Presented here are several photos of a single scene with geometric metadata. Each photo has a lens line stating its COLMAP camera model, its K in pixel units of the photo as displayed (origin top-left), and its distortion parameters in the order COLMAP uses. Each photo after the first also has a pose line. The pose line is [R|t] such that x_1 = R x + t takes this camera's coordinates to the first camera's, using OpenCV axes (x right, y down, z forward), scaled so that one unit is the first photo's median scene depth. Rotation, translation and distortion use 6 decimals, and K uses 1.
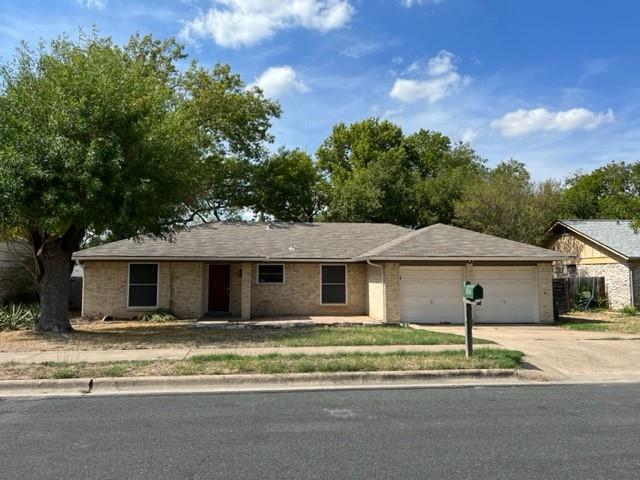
lens RADIAL K [[520.0, 0, 320.0], [0, 520.0, 240.0], [0, 0, 1]] dist [0.039252, -0.003812]
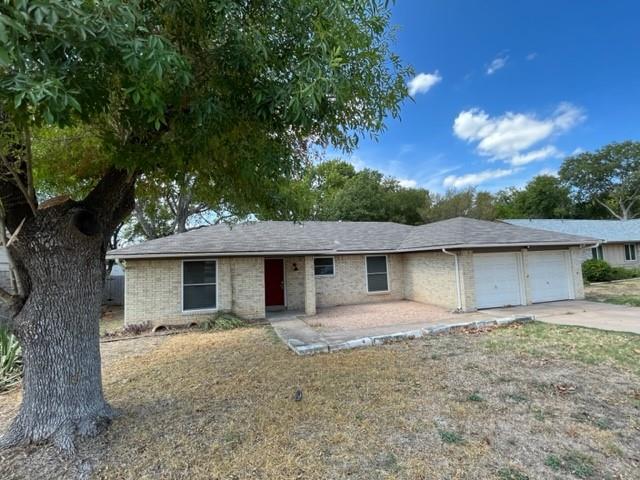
lens RADIAL K [[280.8, 0, 320.0], [0, 280.8, 240.0], [0, 0, 1]] dist [-0.000046, -0.000028]
pose [[0.980296, -0.023292, 0.196158, -0.228625], [0.027130, 0.999489, -0.016901, 0.023482], [-0.195664, 0.021890, 0.980427, 0.488873]]
